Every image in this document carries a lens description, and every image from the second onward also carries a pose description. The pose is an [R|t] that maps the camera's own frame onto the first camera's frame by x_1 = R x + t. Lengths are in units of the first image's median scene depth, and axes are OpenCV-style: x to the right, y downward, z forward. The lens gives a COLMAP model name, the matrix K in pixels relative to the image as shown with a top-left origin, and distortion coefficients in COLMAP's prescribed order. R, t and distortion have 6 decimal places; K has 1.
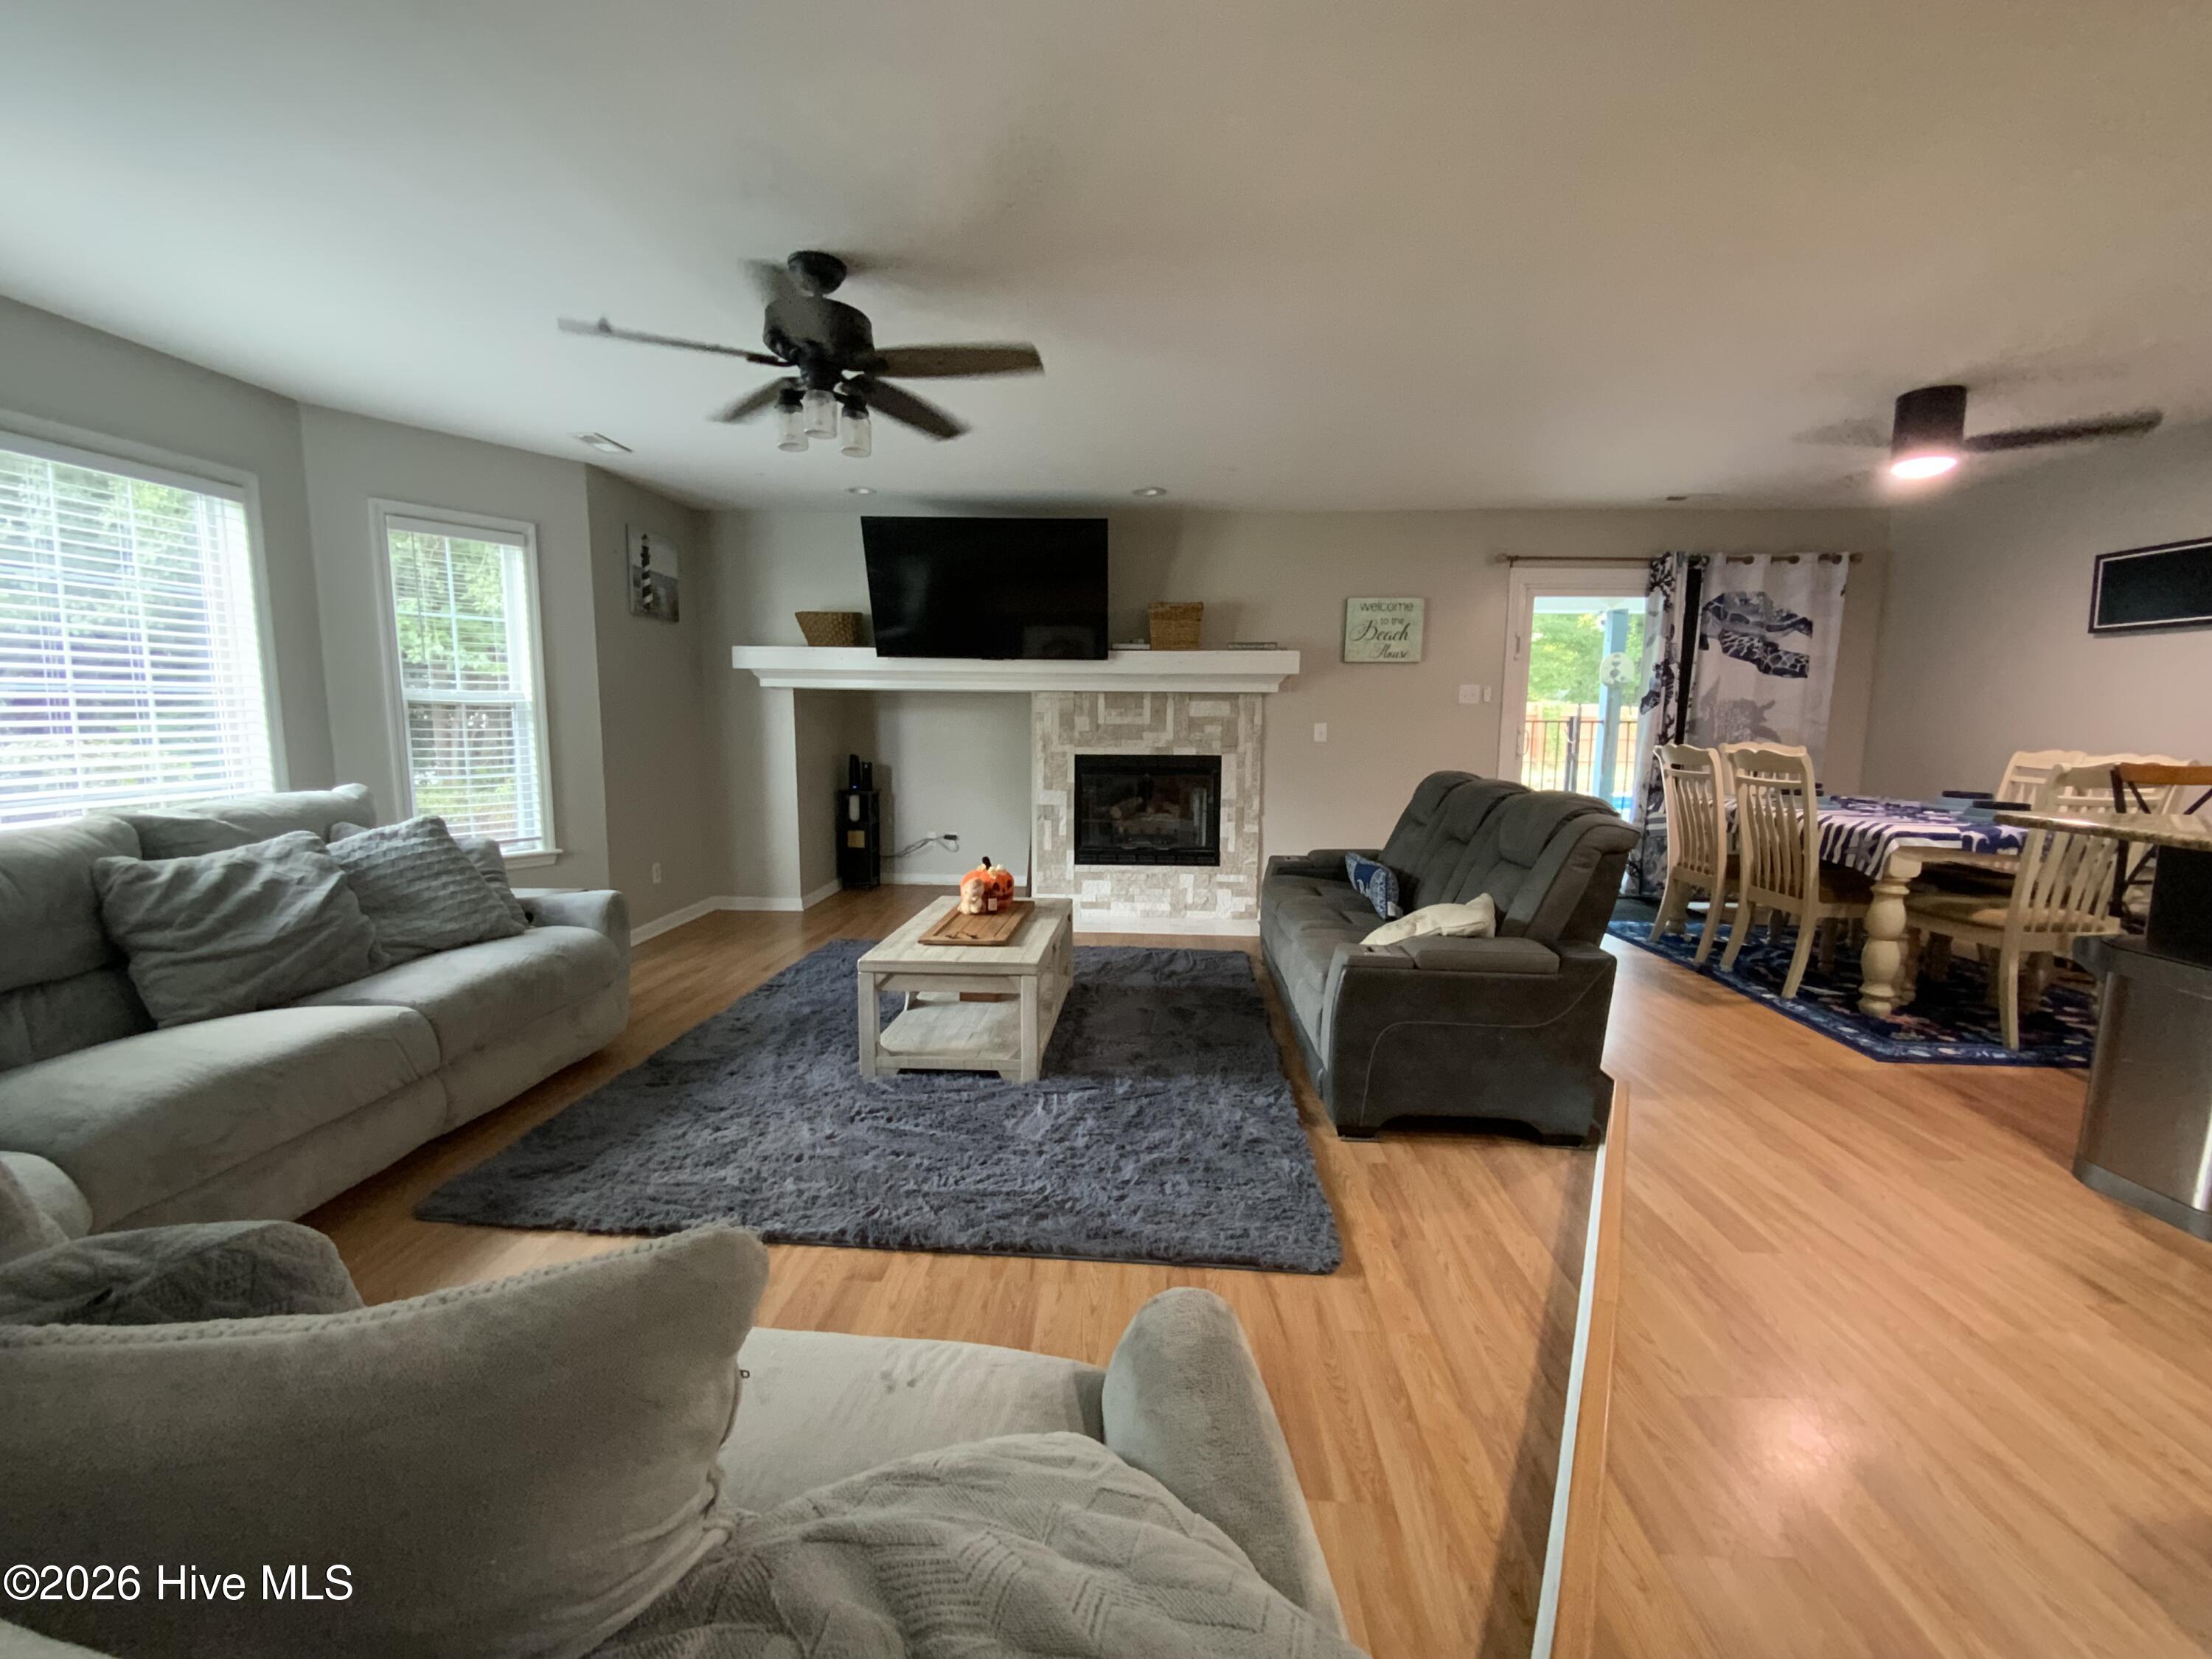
lens RADIAL K [[894.2, 0, 1106.0], [0, 894.2, 829.5], [0, 0, 1]] dist [0.030532, -0.021998]
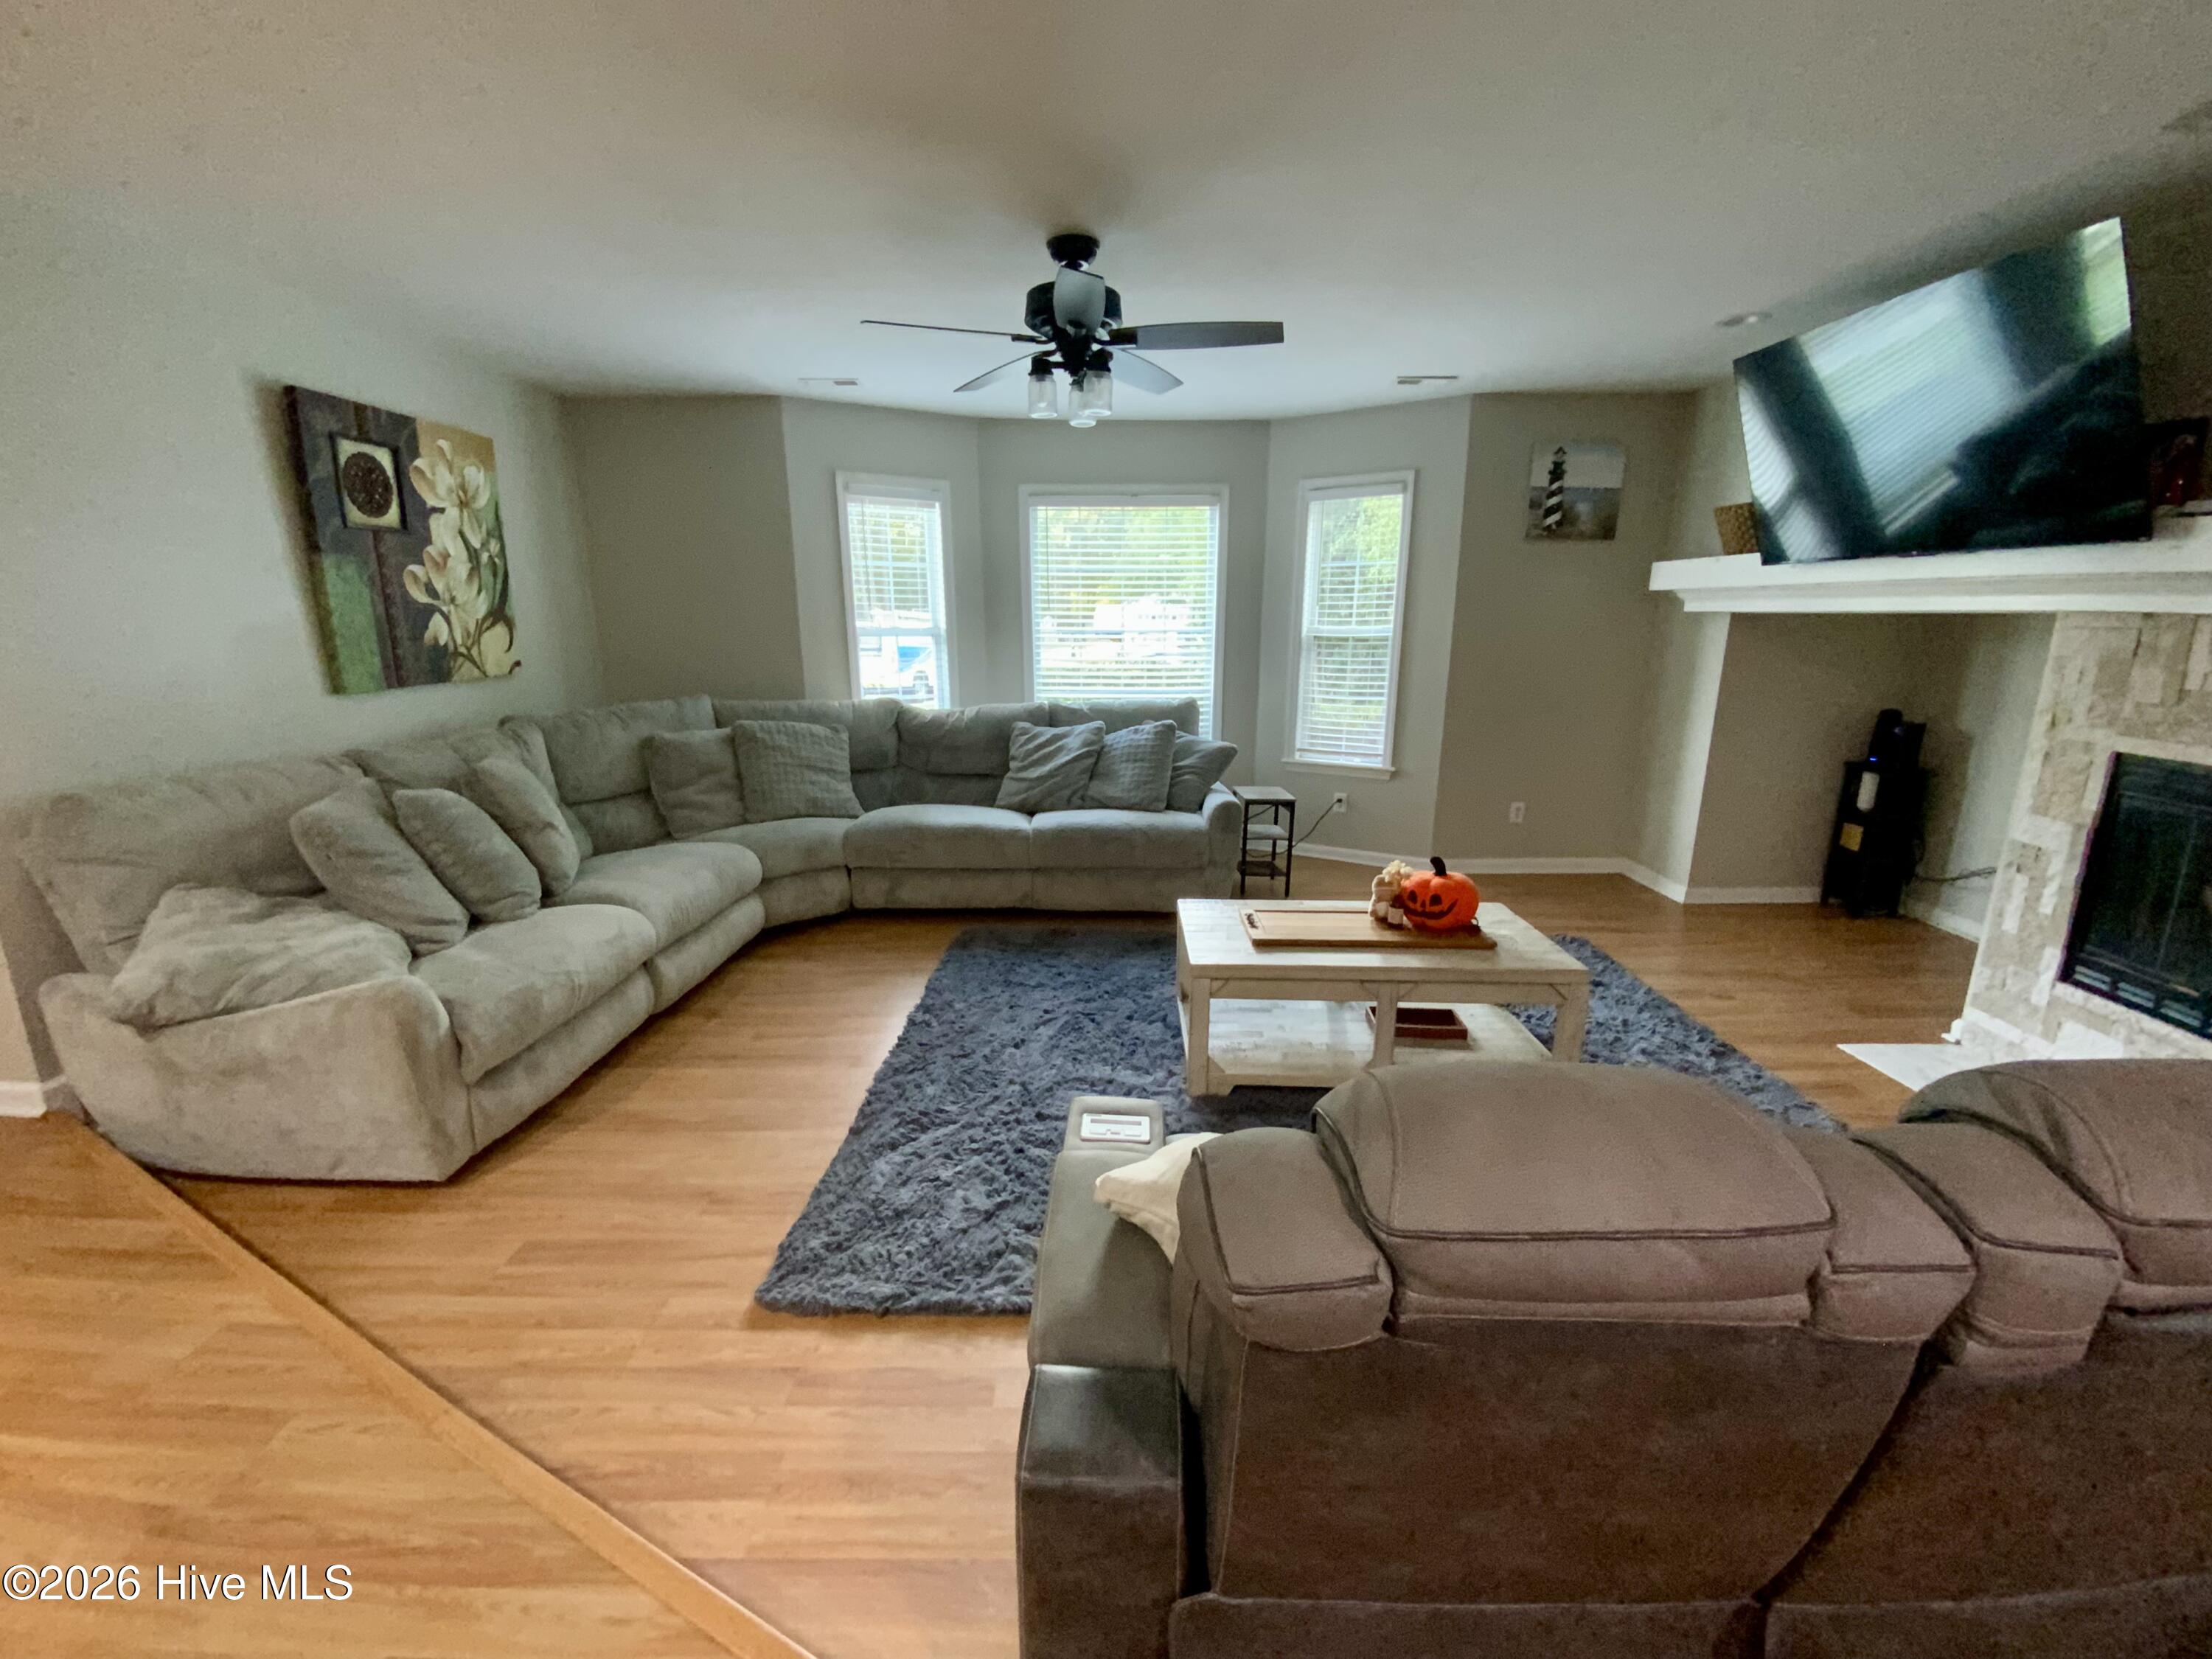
lens RADIAL K [[894.2, 0, 1106.0], [0, 894.2, 829.5], [0, 0, 1]] dist [0.030532, -0.021998]
pose [[0.055986, 0.221222, -0.973615, 0.410923], [-0.123295, 0.969213, 0.213132, -0.083238], [0.990790, 0.108110, 0.081538, 0.474407]]
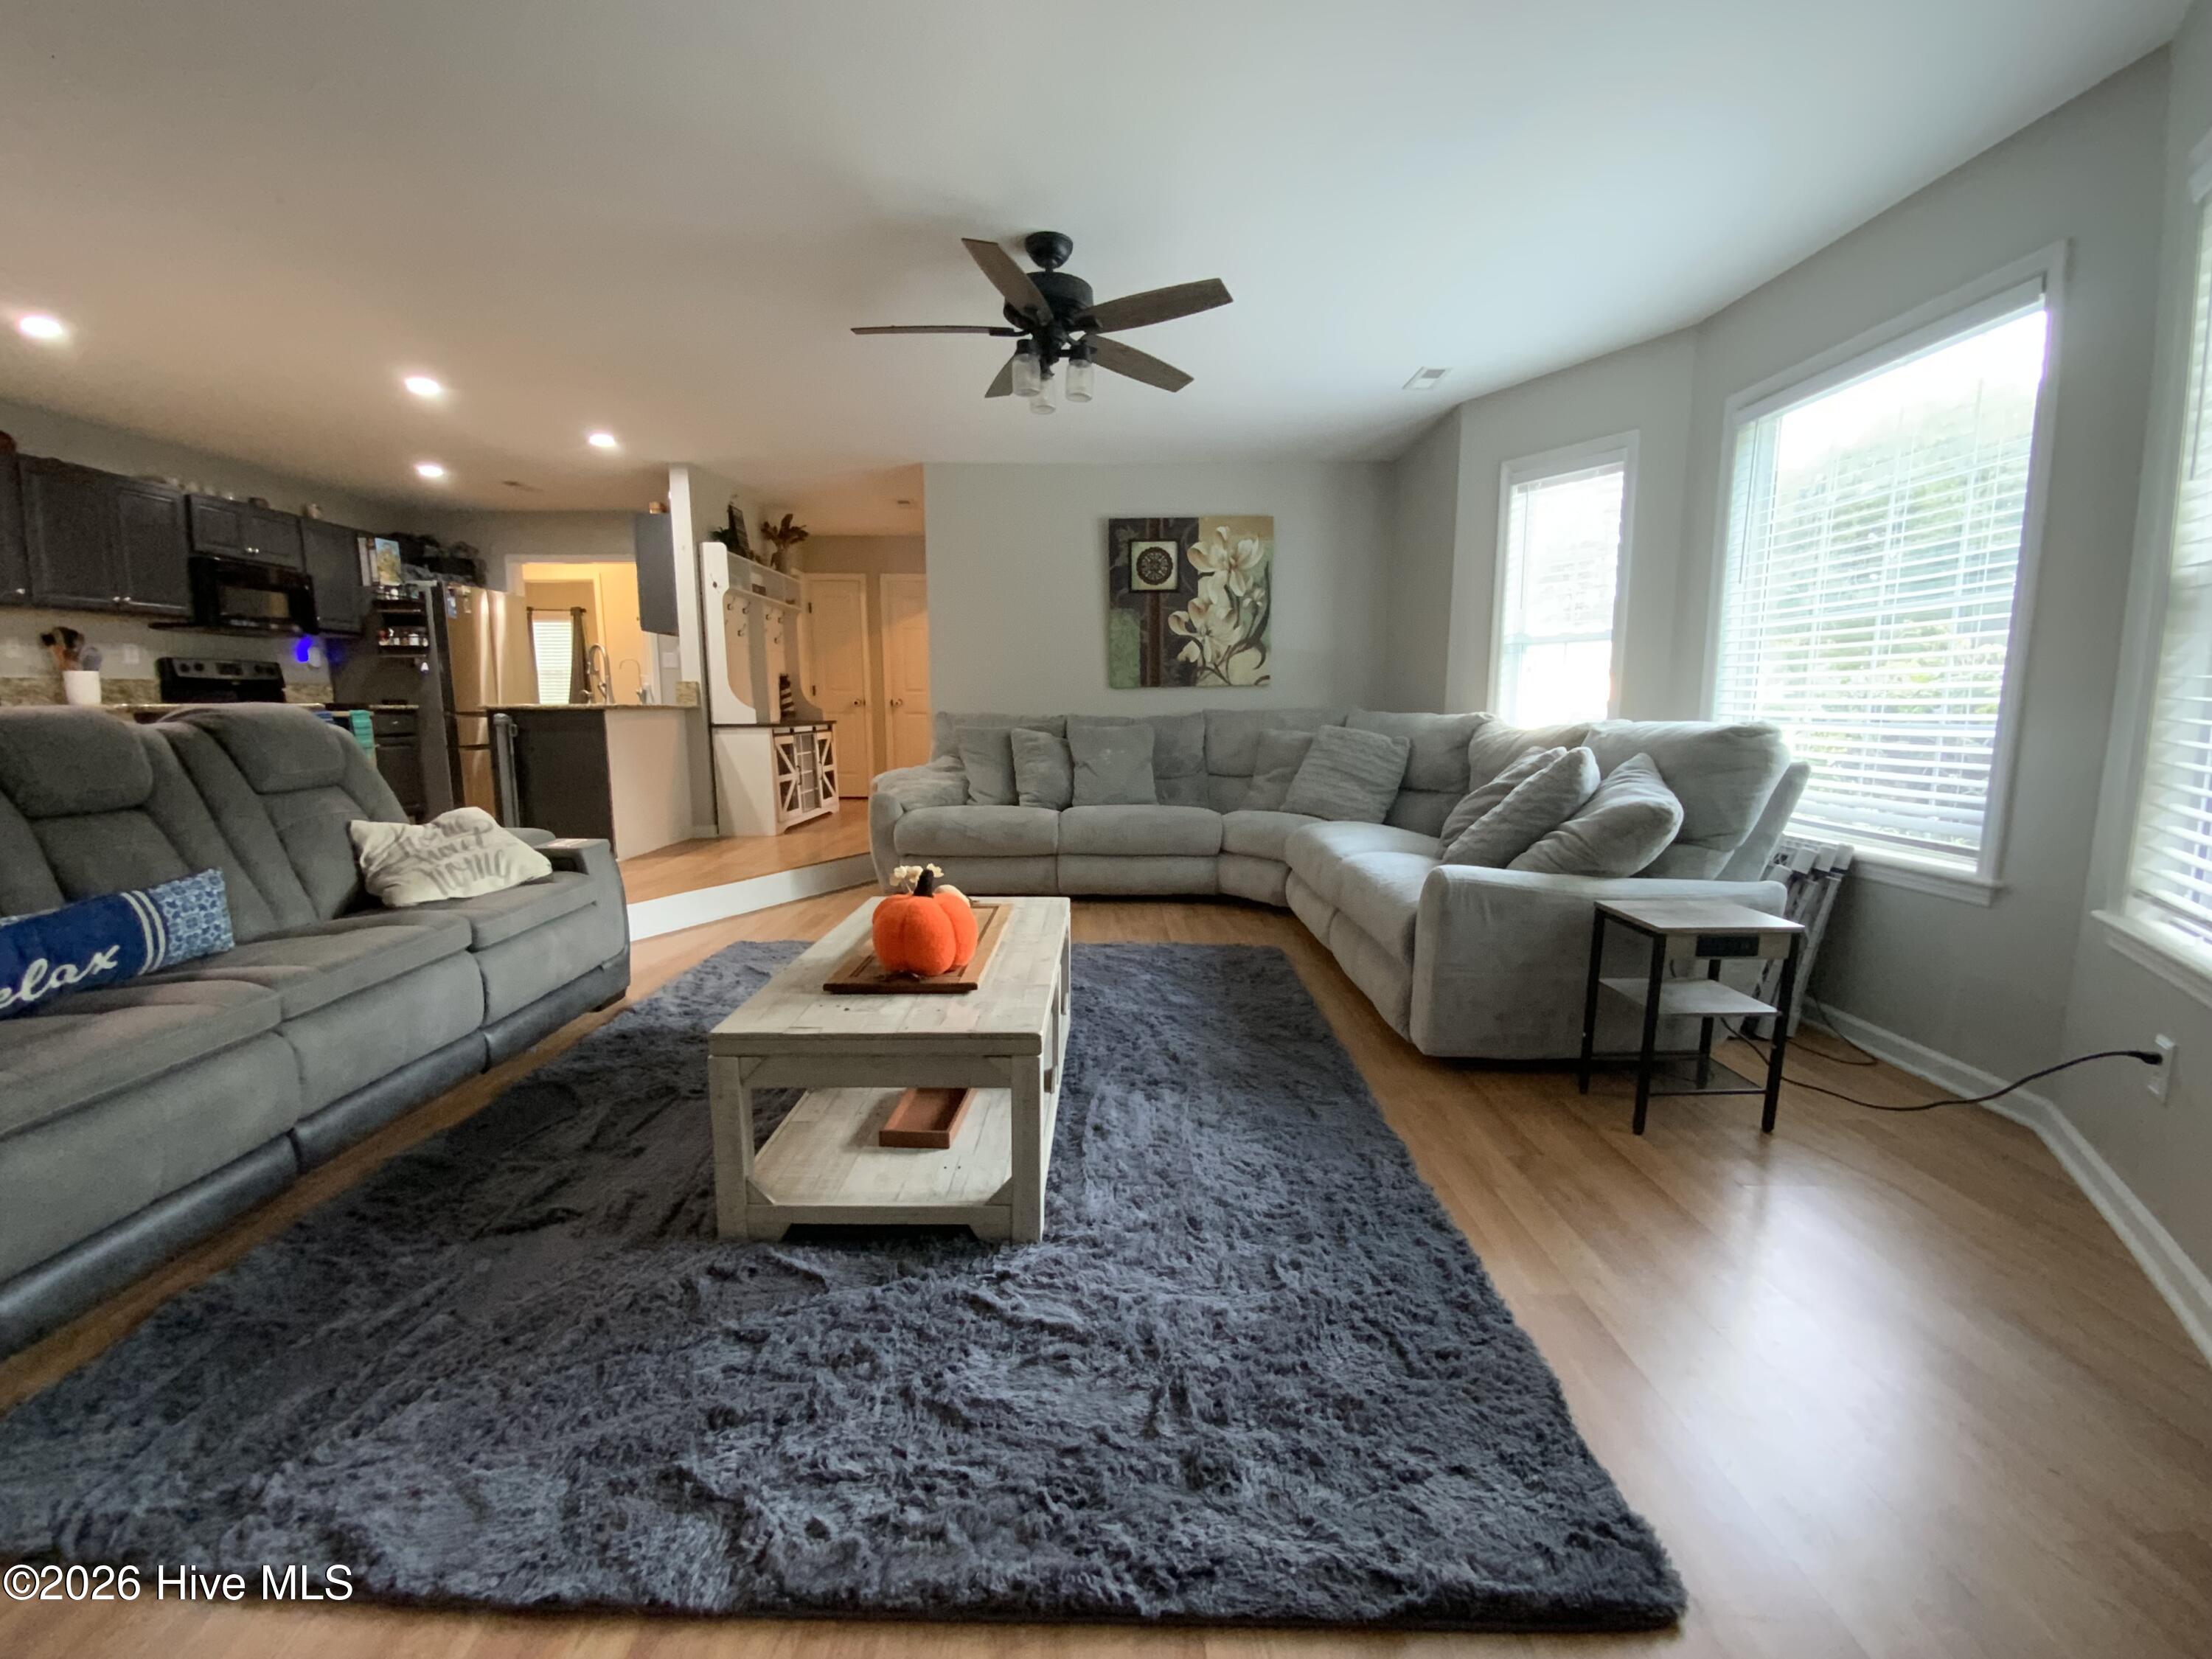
lens RADIAL K [[894.2, 0, 1106.0], [0, 894.2, 829.5], [0, 0, 1]] dist [0.030532, -0.021998]
pose [[-0.998358, 0.002201, -0.057242, -0.152589], [-0.012686, 0.965957, 0.258392, -0.090636], [0.055862, 0.258694, -0.964343, 1.066363]]
